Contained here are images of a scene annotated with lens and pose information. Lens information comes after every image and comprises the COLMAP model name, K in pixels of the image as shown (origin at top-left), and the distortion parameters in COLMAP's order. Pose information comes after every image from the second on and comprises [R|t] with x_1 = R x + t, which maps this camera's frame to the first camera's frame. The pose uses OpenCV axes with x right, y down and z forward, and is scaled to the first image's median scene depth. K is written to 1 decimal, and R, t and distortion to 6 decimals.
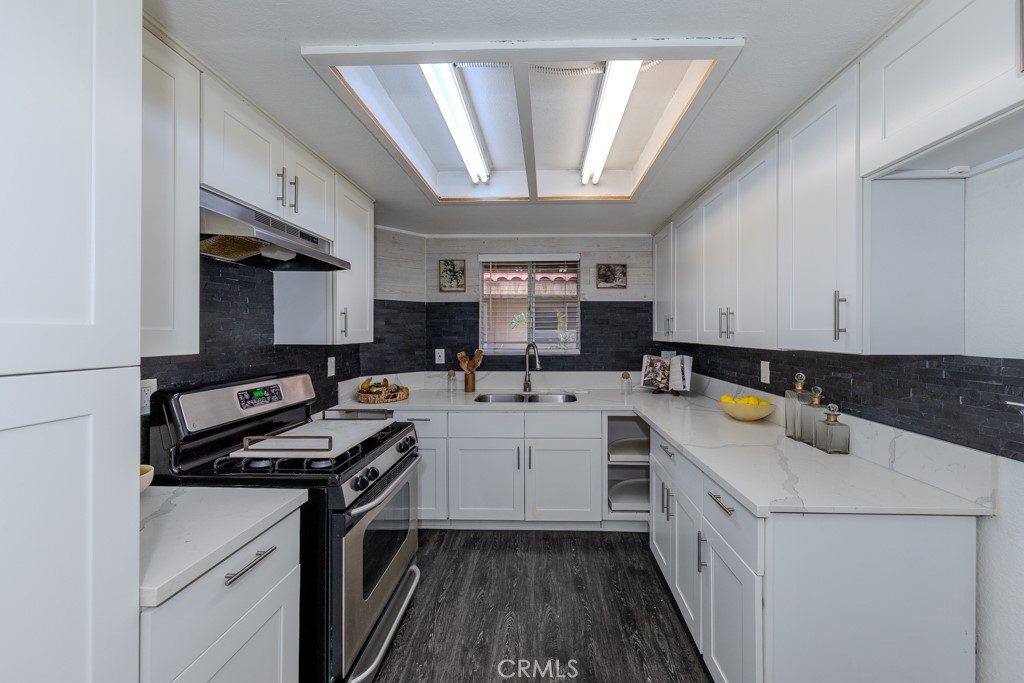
lens RADIAL K [[373.7, 0, 527.9], [0, 373.7, 332.0], [0, 0, 1]] dist [0.000113, 0.000005]
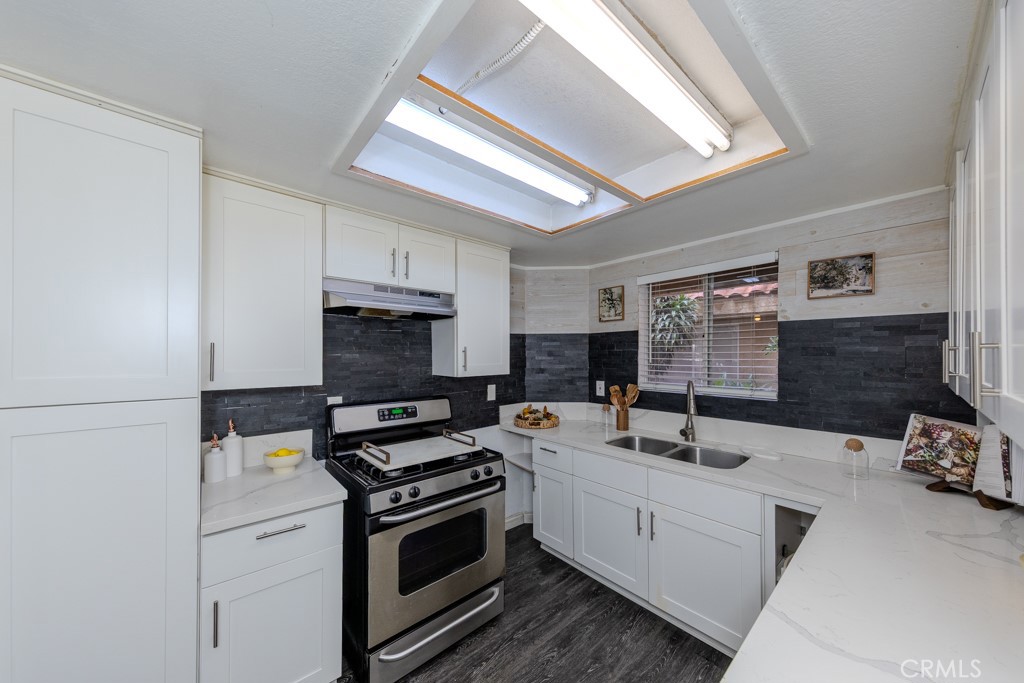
lens RADIAL K [[346.5, 0, 510.4], [0, 346.5, 353.8], [0, 0, 1]] dist [0.000607, -0.000008]
pose [[0.679714, -0.003429, -0.733469, 0.295263], [0.003760, 0.999992, -0.001191, -0.027442], [0.733467, -0.001948, 0.679722, 0.237237]]
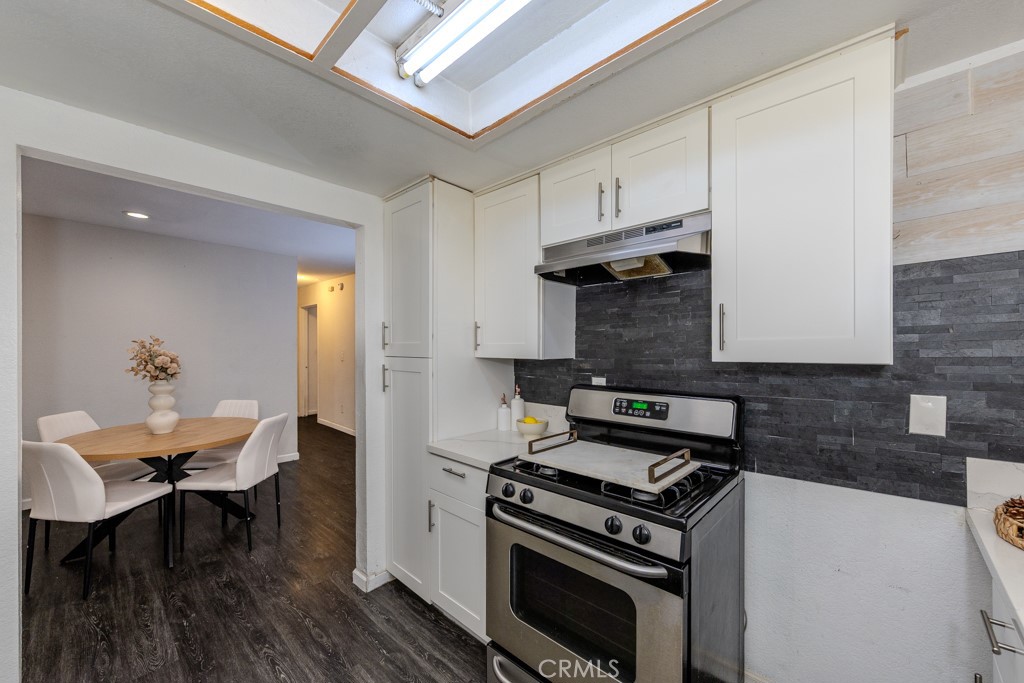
lens RADIAL K [[402.3, 0, 508.9], [0, 402.3, 348.0], [0, 0, 1]] dist [0.011713, -0.000025]
pose [[-0.663228, -0.001242, -0.748417, 0.178585], [0.000921, 0.999997, -0.002476, 0.007008], [0.748417, -0.002332, -0.663224, 0.810492]]
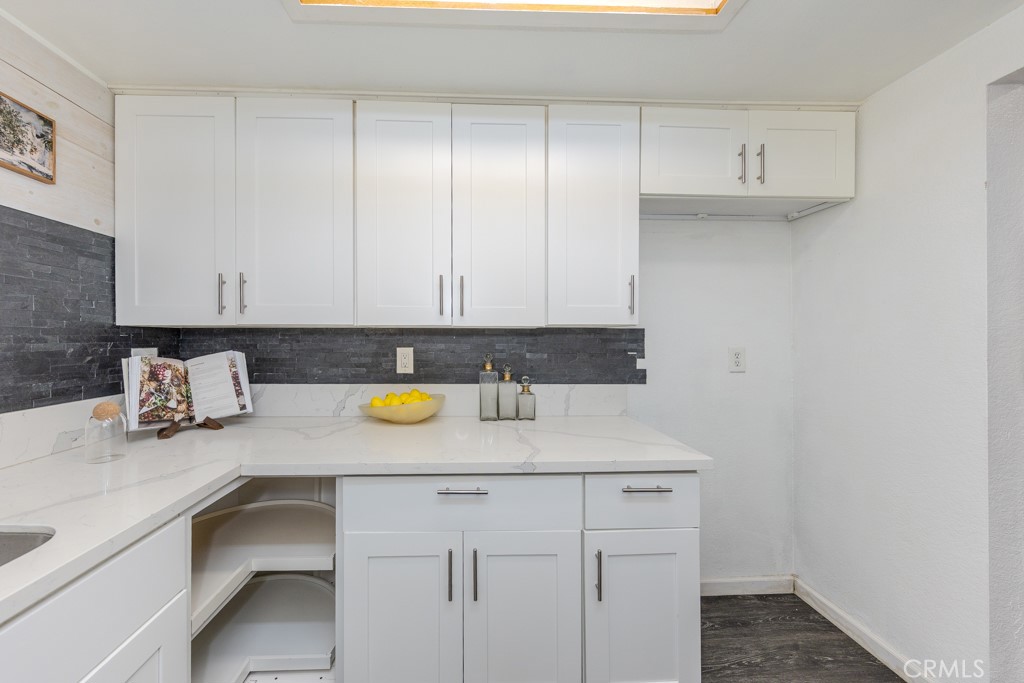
lens RADIAL K [[373.7, 0, 483.3], [0, 373.7, 336.7], [0, 0, 1]] dist [-0.000716, -0.000087]
pose [[-0.076836, -0.000605, 0.997044, -0.156130], [-0.001942, 0.999998, 0.000457, 0.038364], [-0.997042, -0.001901, -0.076837, 0.641818]]
